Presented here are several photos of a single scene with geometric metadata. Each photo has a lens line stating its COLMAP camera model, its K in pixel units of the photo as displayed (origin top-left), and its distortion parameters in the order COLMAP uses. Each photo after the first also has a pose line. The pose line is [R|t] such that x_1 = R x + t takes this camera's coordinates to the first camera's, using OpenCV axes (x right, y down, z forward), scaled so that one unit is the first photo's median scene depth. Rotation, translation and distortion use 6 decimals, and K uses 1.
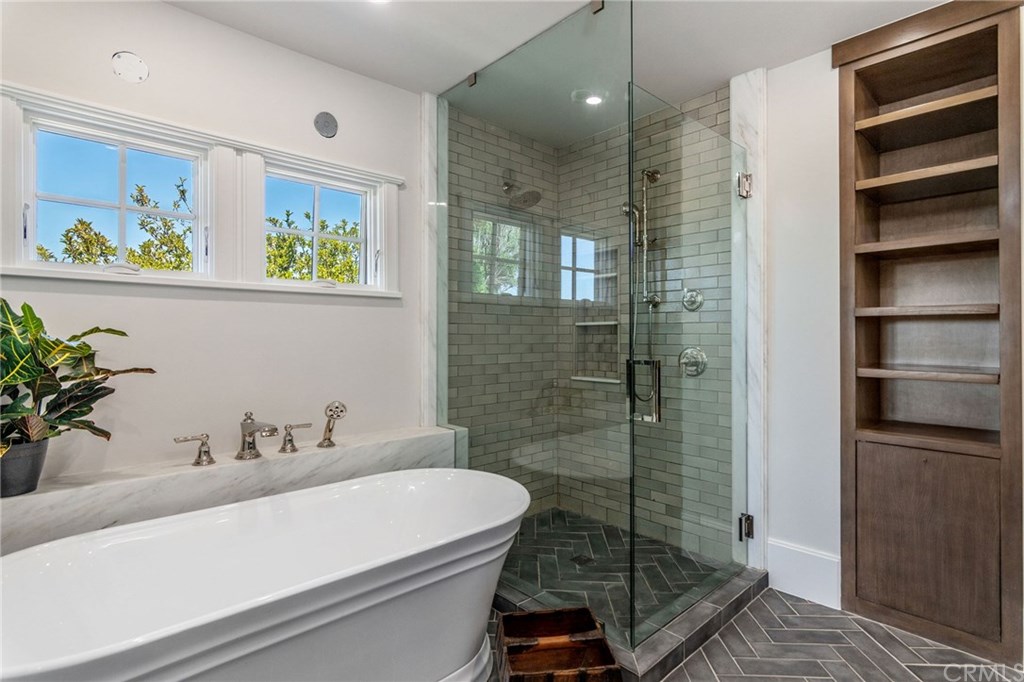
lens RADIAL K [[498.6, 0, 506.5], [0, 498.6, 336.1], [0, 0, 1]] dist [0.003482, 0.000593]
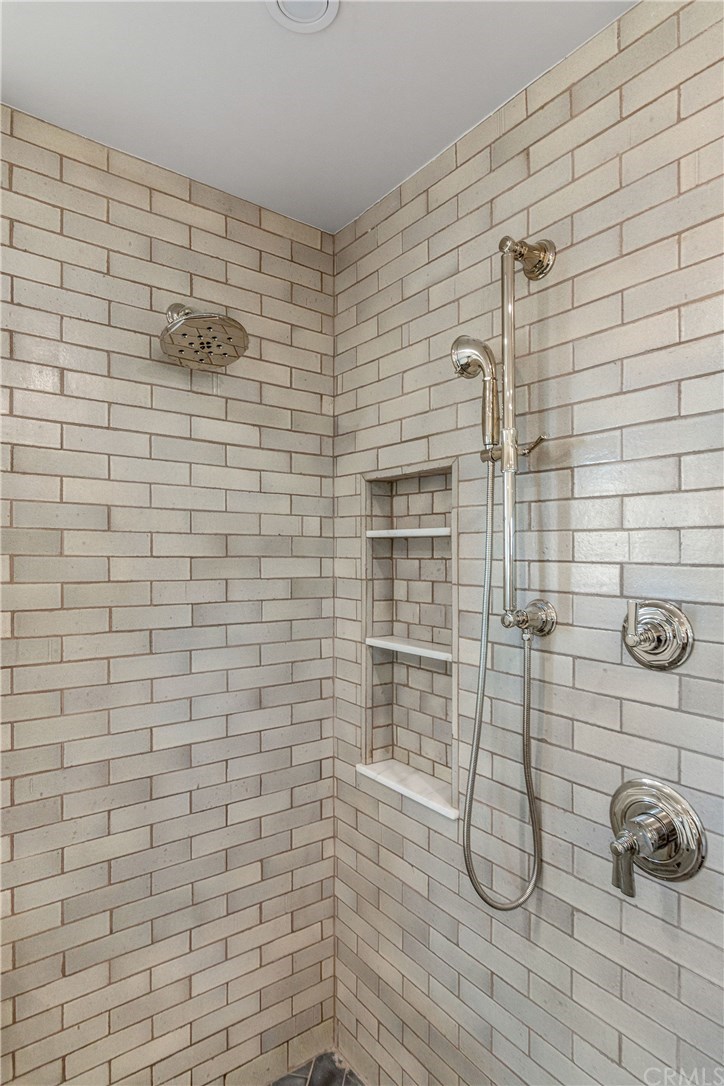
lens RADIAL K [[599.2, 0, 365.4], [0, 599.2, 542.6], [0, 0, 1]] dist [-0.003565, 0.000002]
pose [[0.995928, 0.004818, -0.090025, 0.214065], [-0.006169, 0.999872, -0.014736, -0.116700], [0.089943, 0.015231, 0.995830, 0.578006]]
